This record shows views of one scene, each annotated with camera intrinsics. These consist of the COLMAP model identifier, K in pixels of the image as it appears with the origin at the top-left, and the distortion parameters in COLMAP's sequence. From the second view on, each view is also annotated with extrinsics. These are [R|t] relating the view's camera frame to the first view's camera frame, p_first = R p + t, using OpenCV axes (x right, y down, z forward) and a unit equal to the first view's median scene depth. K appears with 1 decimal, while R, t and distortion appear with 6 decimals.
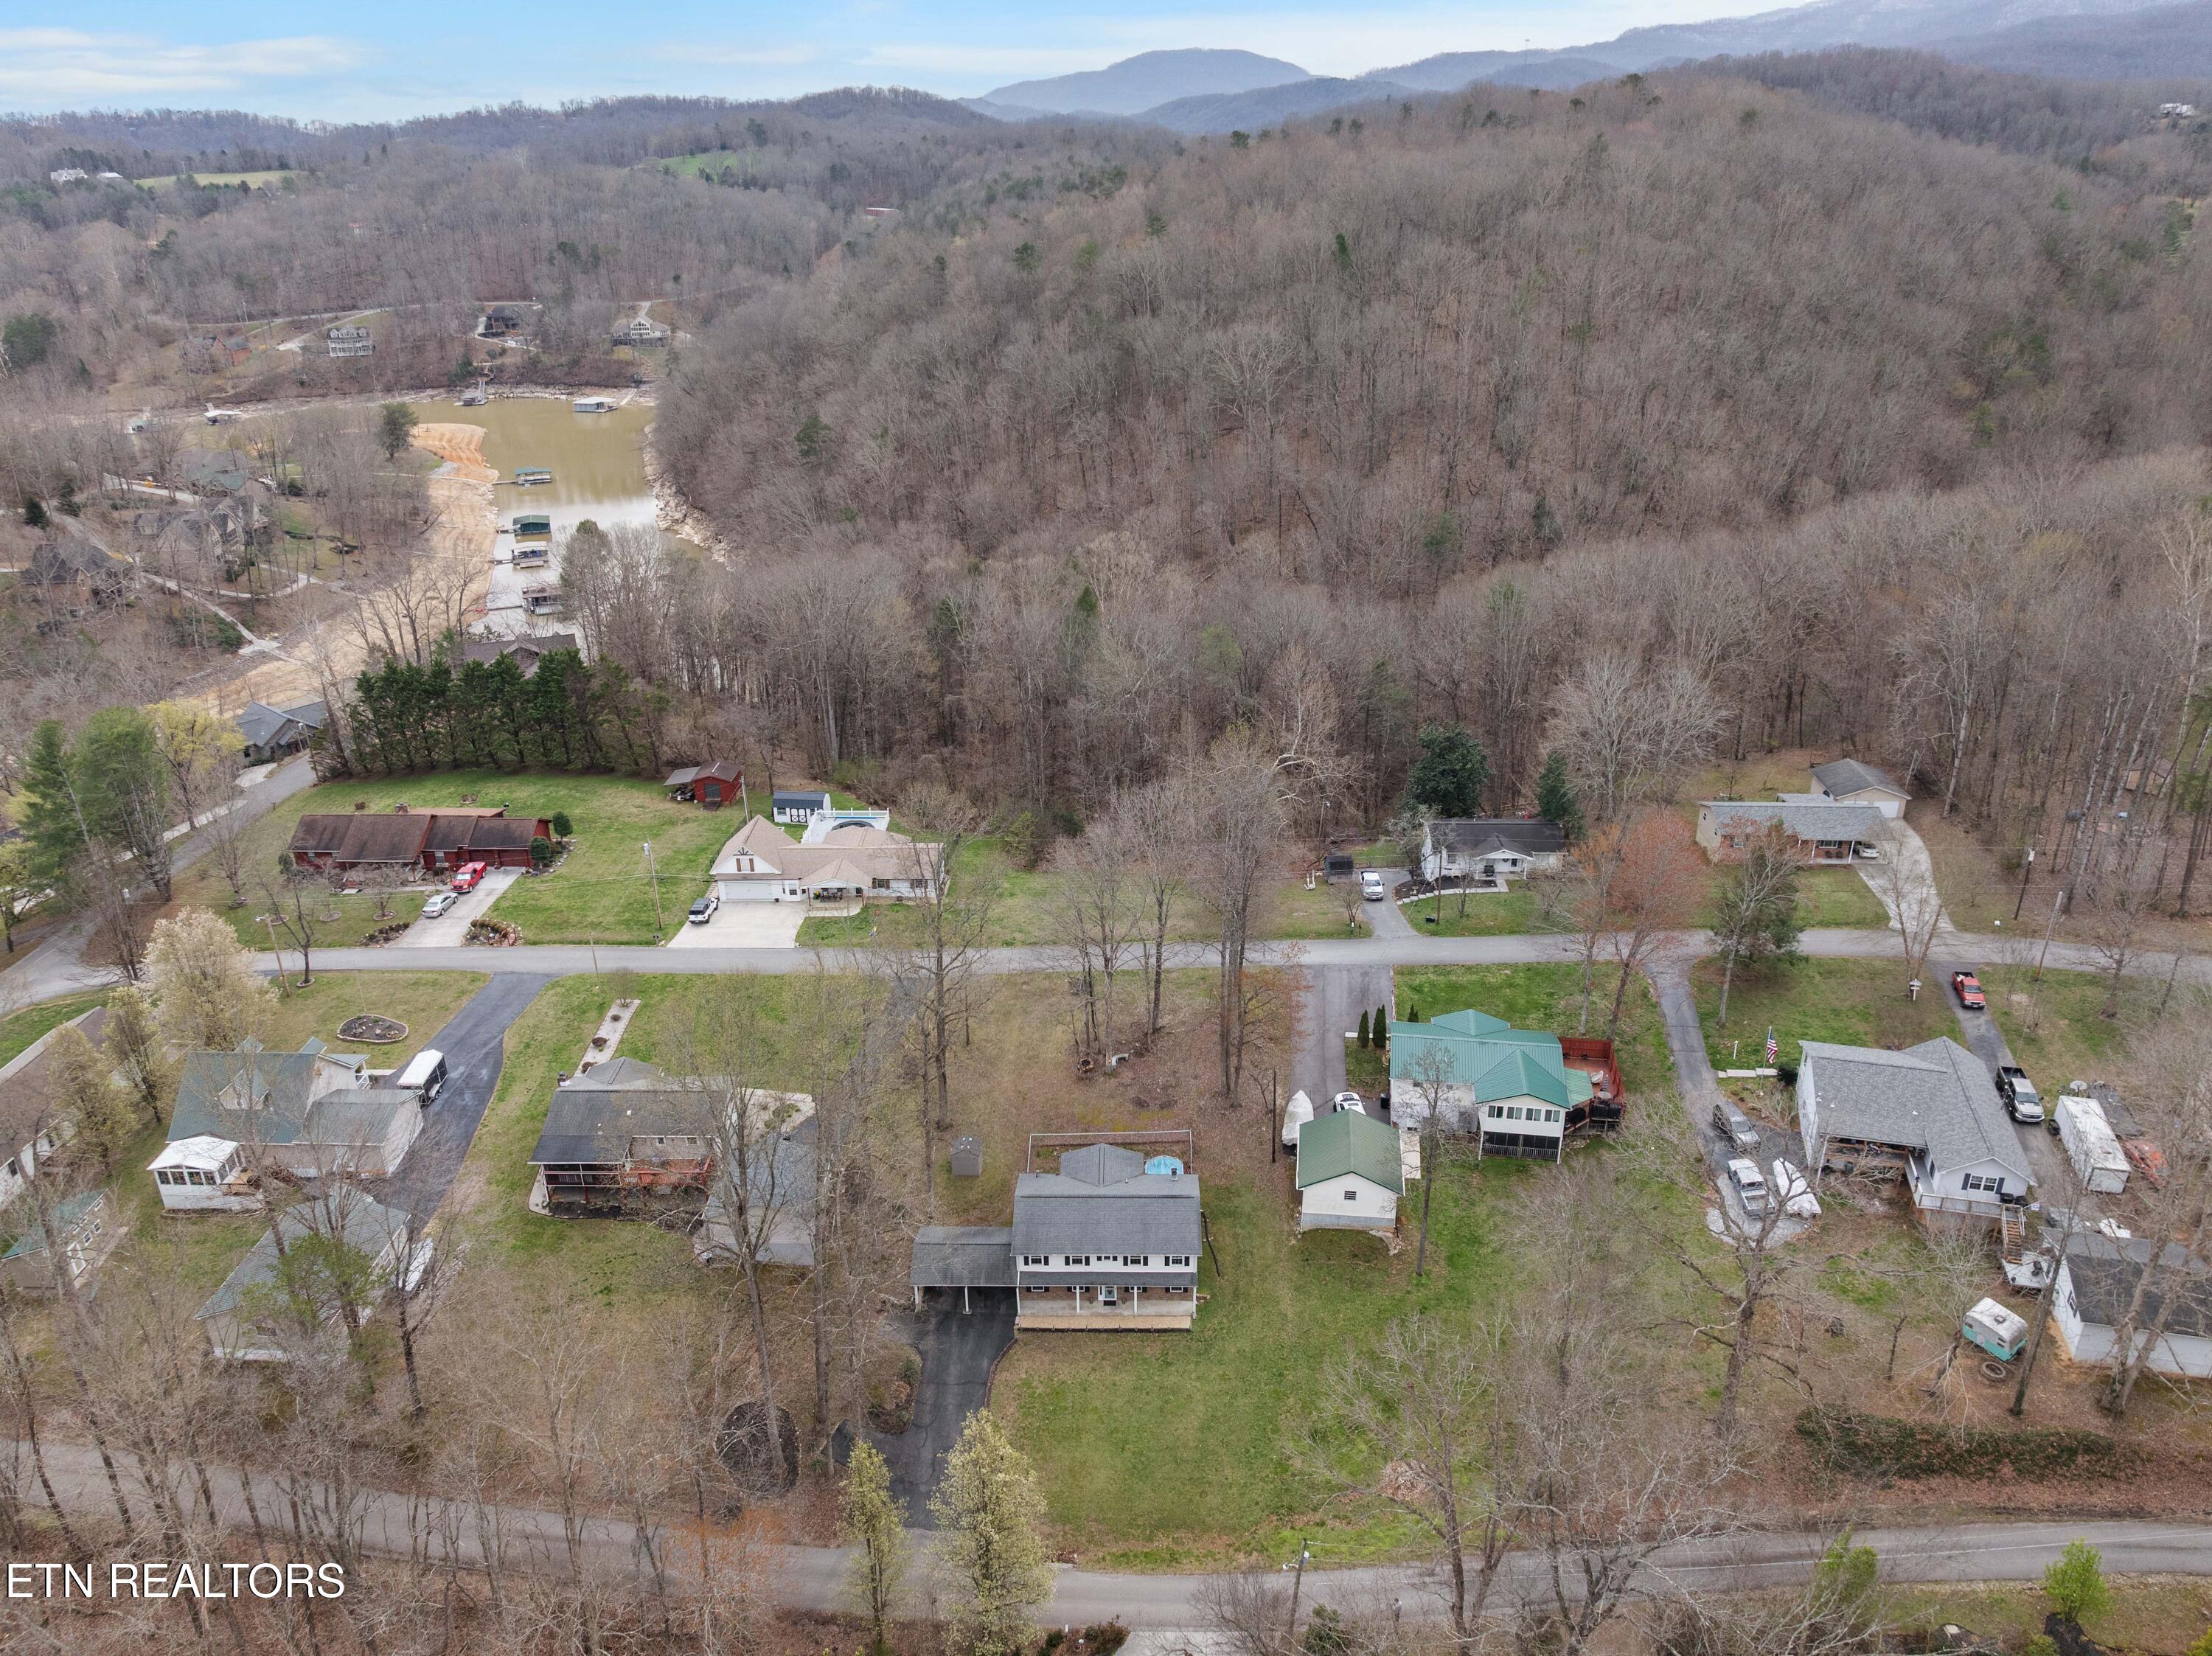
lens RADIAL K [[1605.5, 0, 1110.5], [0, 1605.5, 815.4], [0, 0, 1]] dist [-0.039400, 0.003095]
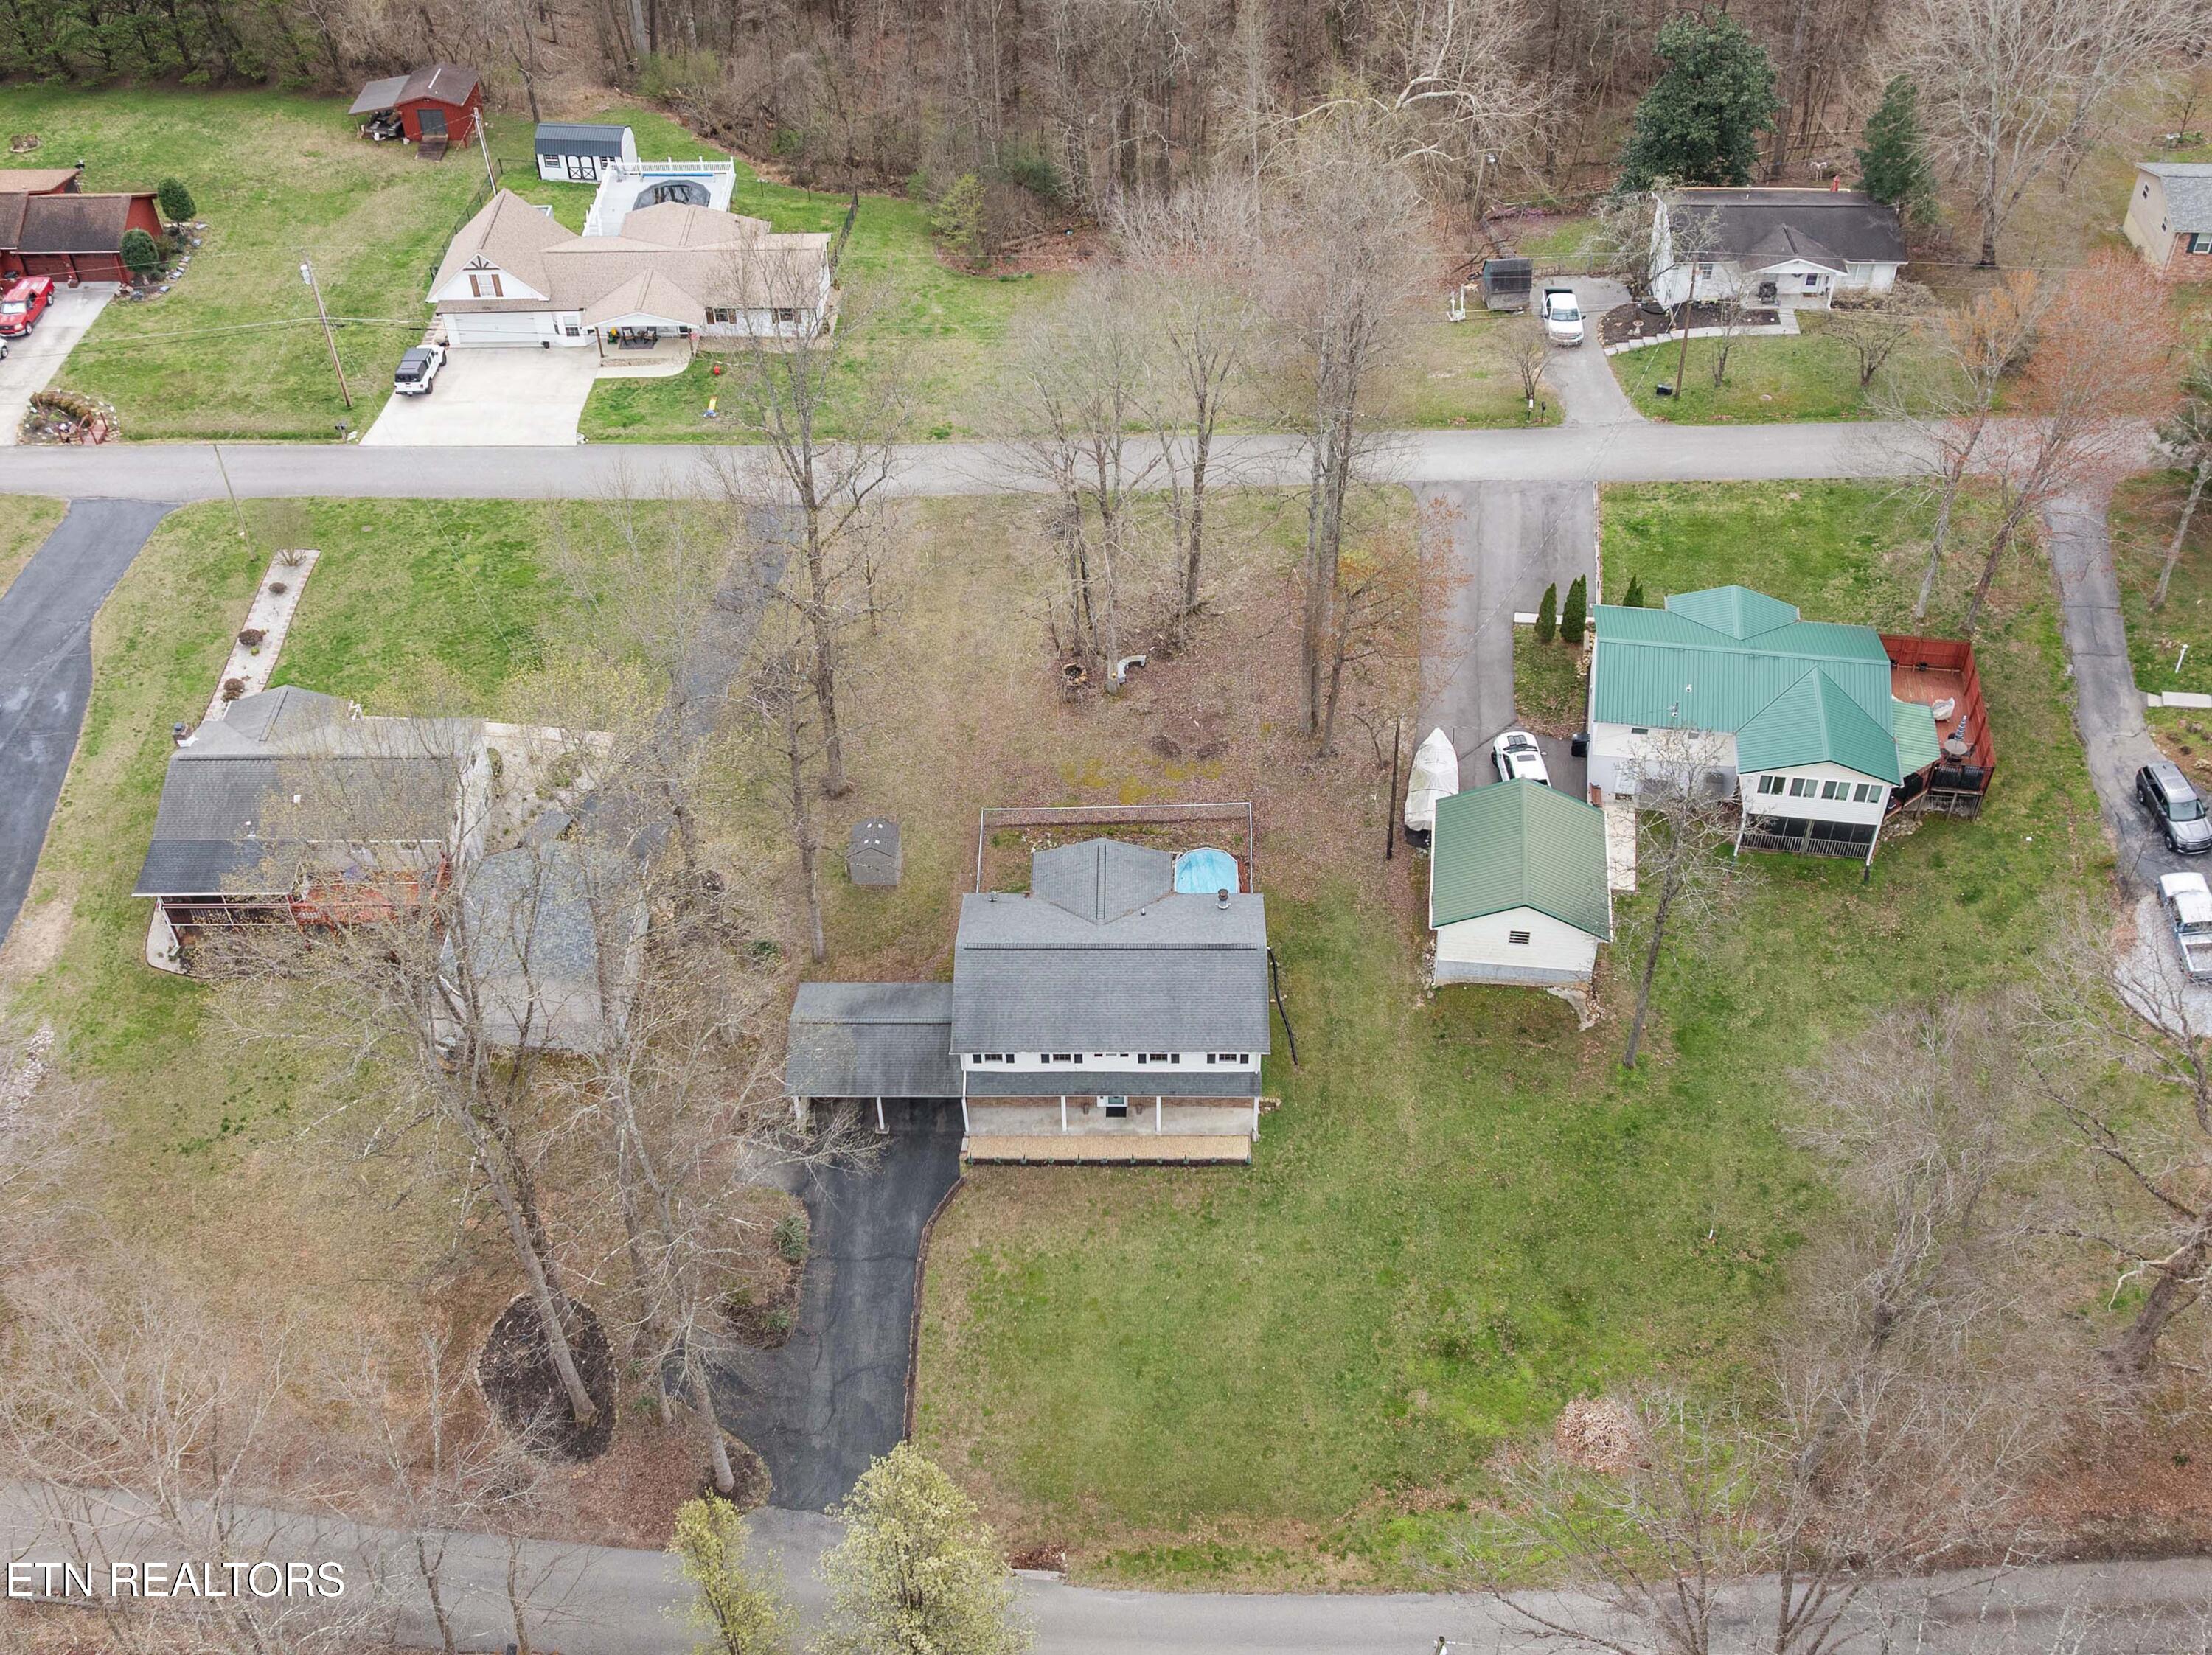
lens RADIAL K [[2284.7, 0, 1110.7], [0, 2284.7, 827.8], [0, 0, 1]] dist [-0.039244, 0.000000]
pose [[0.999975, -0.005539, -0.004414, 0.001492], [0.006722, 0.938616, 0.344900, -0.074223], [0.002233, -0.344921, 0.938629, 0.173199]]
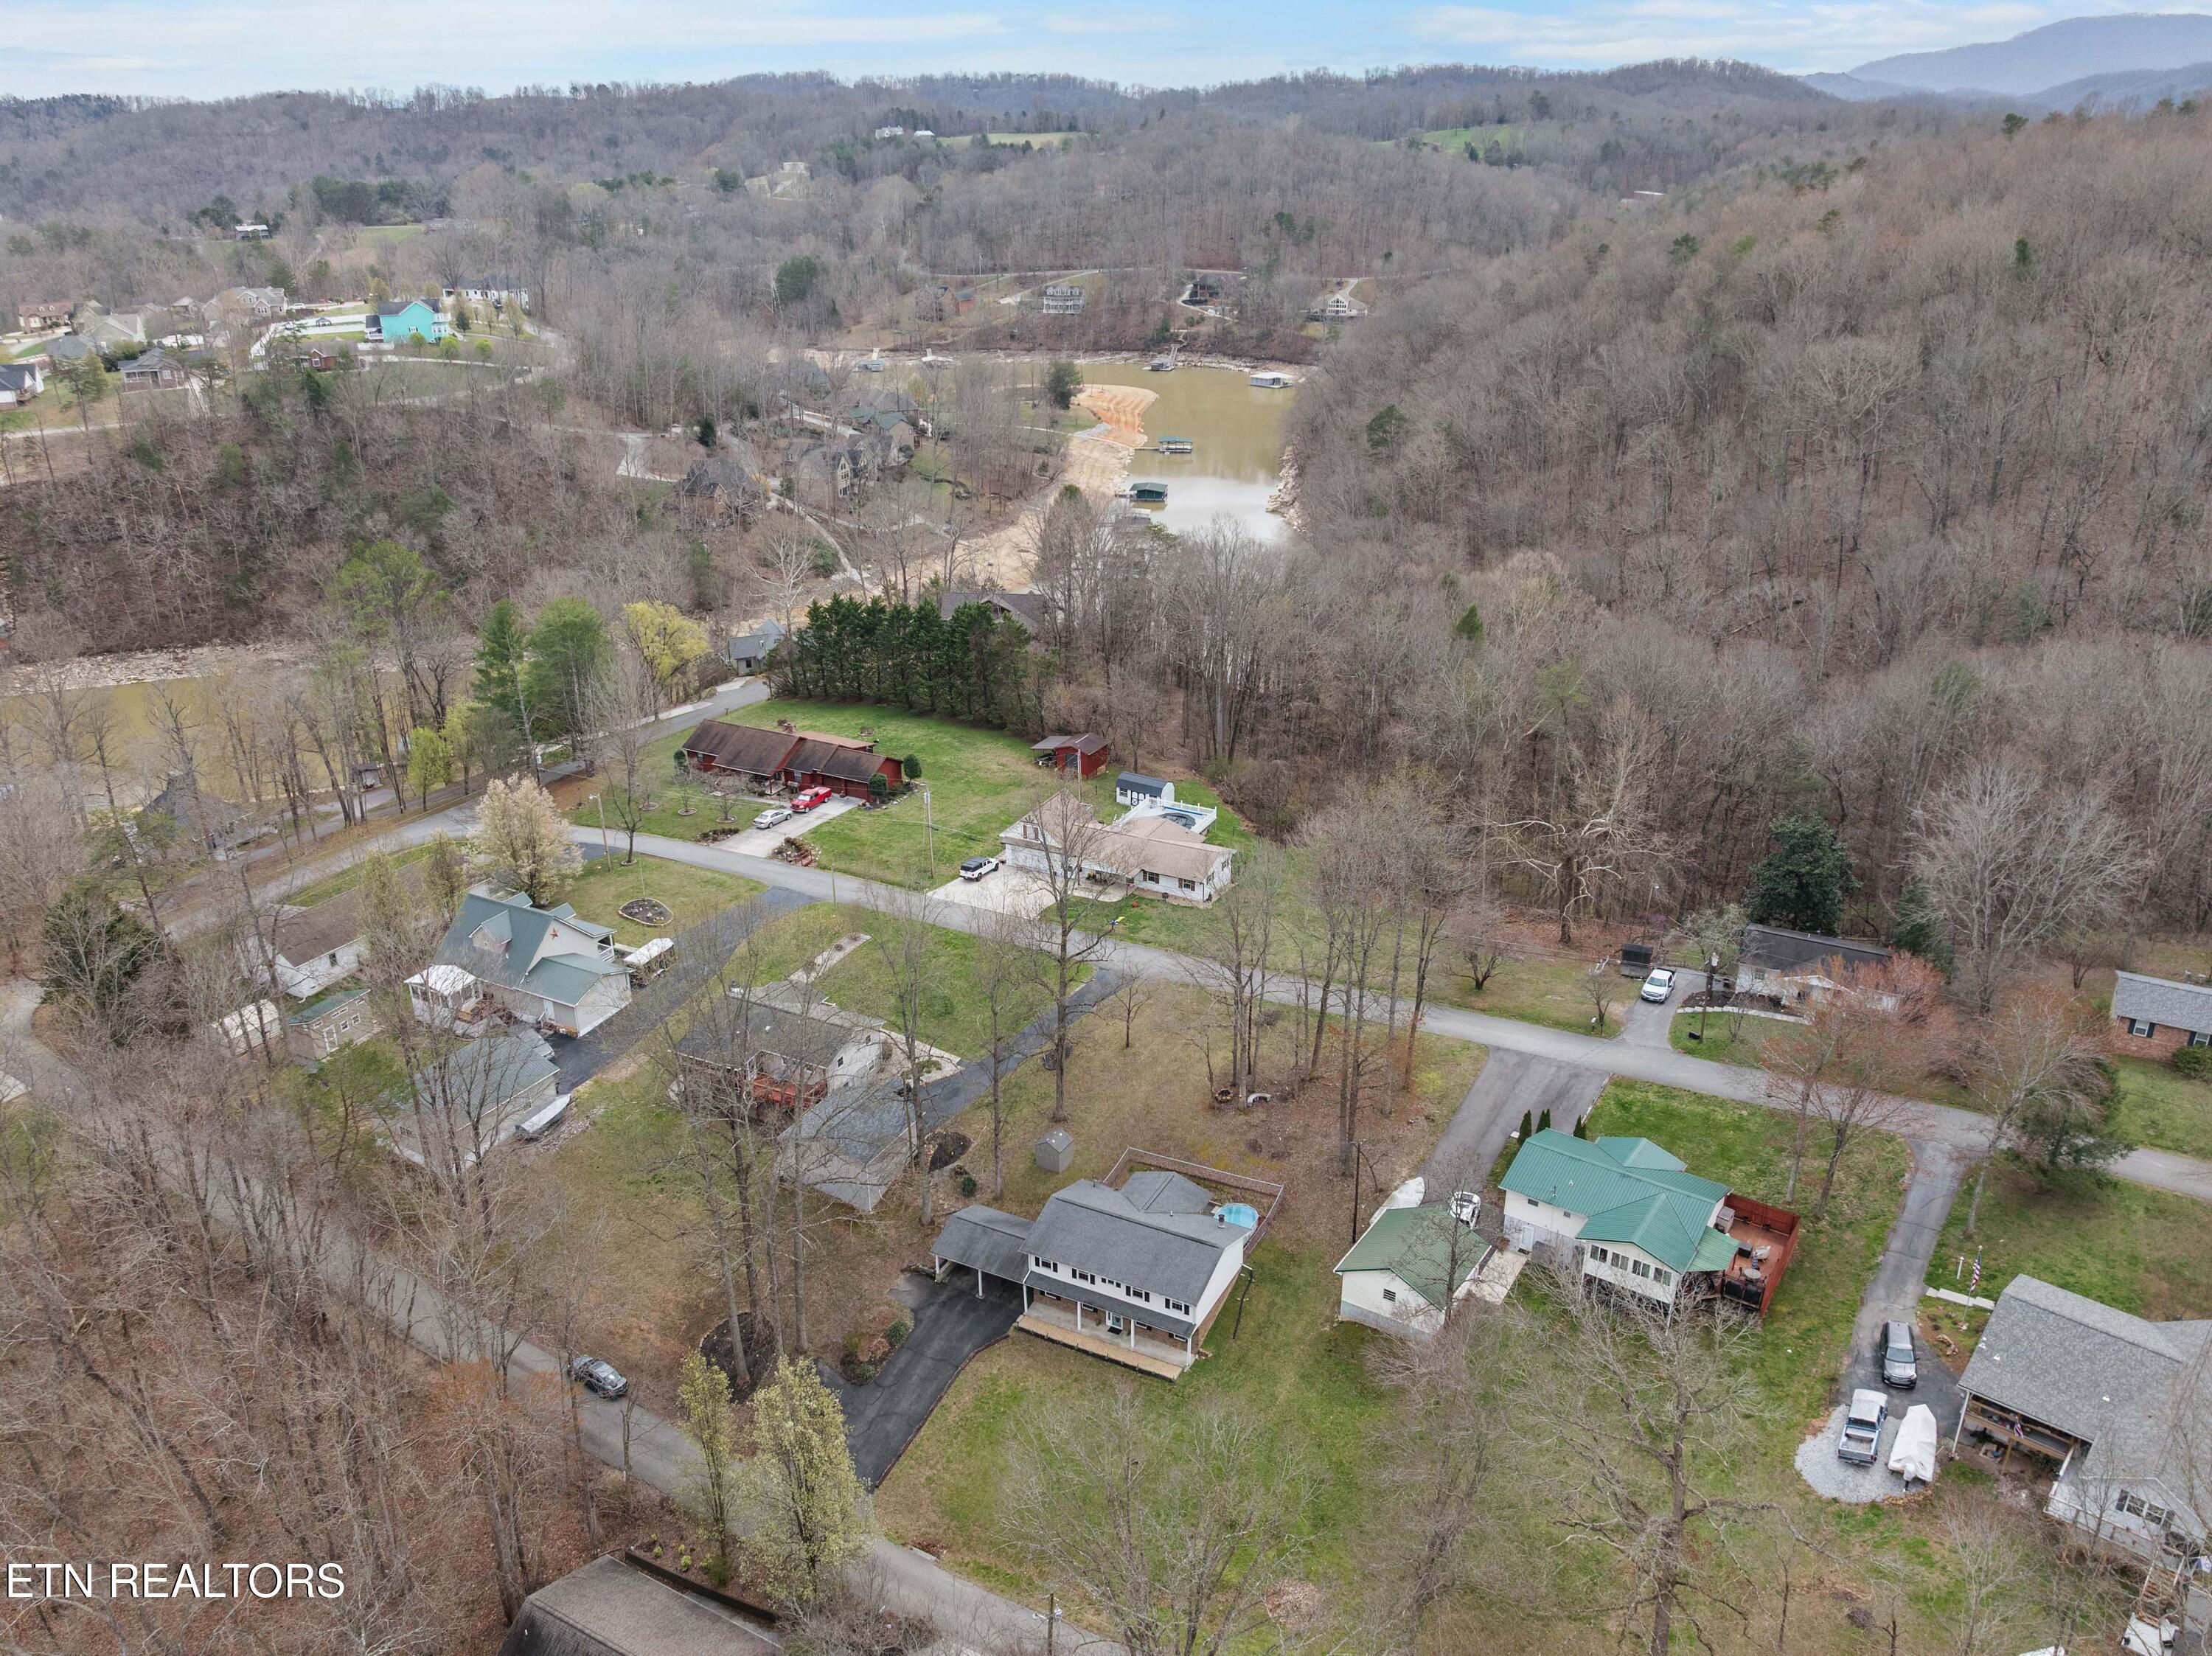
lens RADIAL K [[1720.5, 0, 1109.6], [0, 1720.5, 839.1], [0, 0, 1]] dist [-0.042549, 0.007350]
pose [[0.896031, 0.179458, -0.406106, 0.279314], [-0.178932, 0.983063, 0.039621, -0.018474], [0.406339, 0.037164, 0.912966, 0.041102]]
